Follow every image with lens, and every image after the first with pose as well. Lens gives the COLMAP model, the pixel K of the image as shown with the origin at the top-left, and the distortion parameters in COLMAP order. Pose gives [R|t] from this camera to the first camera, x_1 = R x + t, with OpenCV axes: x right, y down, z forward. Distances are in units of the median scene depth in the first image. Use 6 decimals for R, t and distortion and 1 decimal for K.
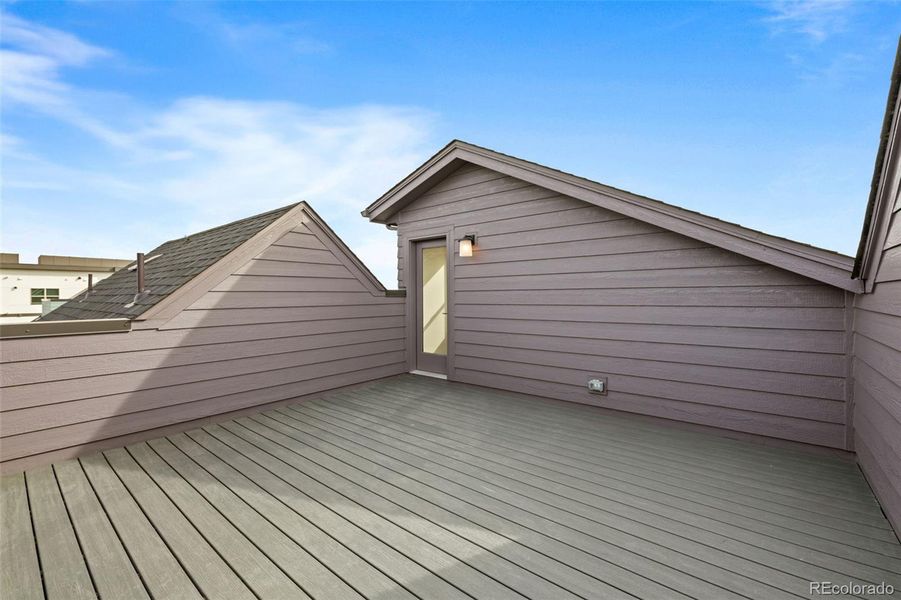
lens RADIAL K [[382.2, 0, 449.4], [0, 382.2, 298.6], [0, 0, 1]] dist [0.000523, -0.000082]
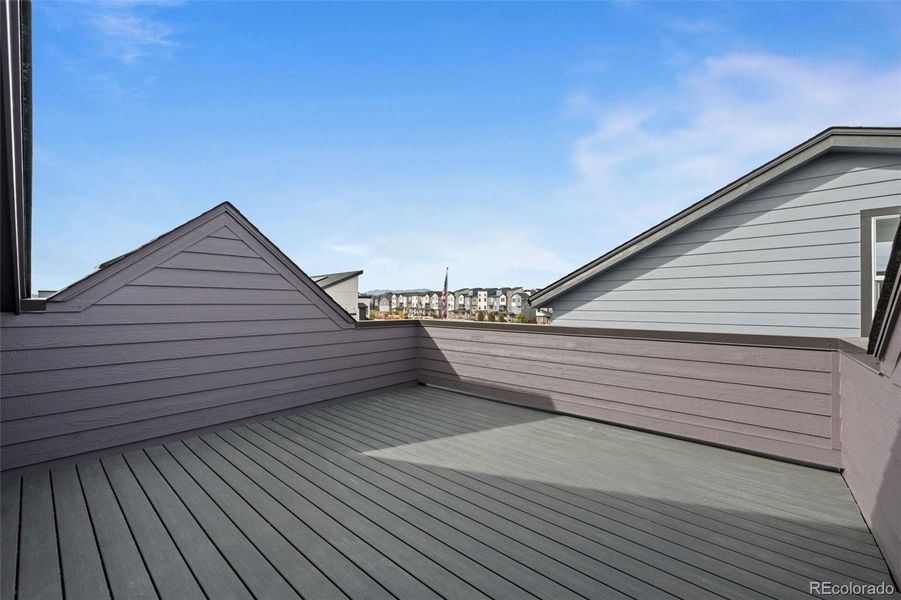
lens RADIAL K [[355.9, 0, 455.1], [0, 355.9, 303.5], [0, 0, 1]] dist [0.000385, 0.000093]
pose [[-0.999935, 0.004050, 0.010646, -0.143204], [0.004155, 0.999942, 0.009889, -0.029974], [-0.010605, 0.009933, -0.999894, 1.351349]]
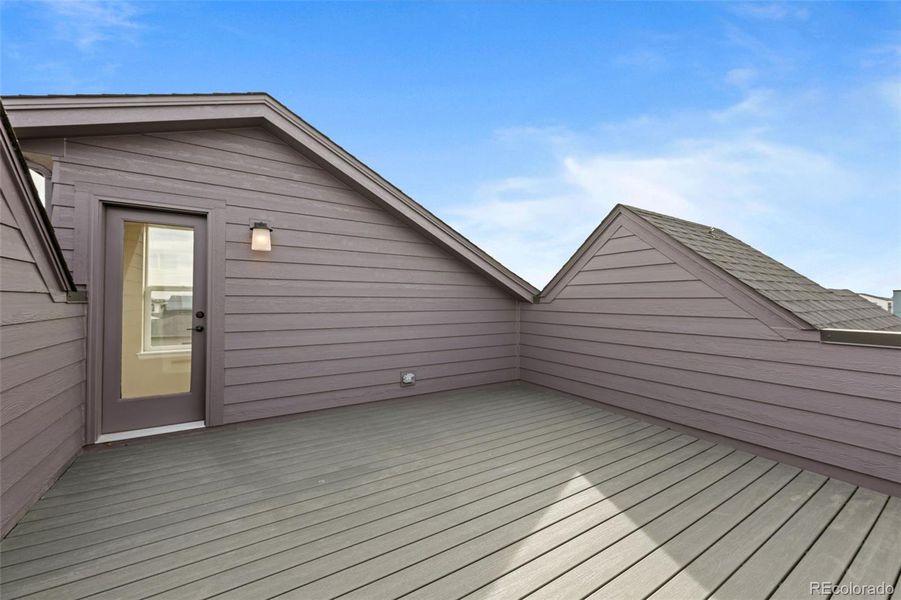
lens RADIAL K [[355.9, 0, 454.5], [0, 355.9, 297.3], [0, 0, 1]] dist [0.000385, 0.000093]
pose [[0.301570, 0.020955, 0.953214, -0.652267], [0.002519, 0.999737, -0.022775, -0.000272], [-0.953441, 0.009269, 0.301438, 0.543711]]
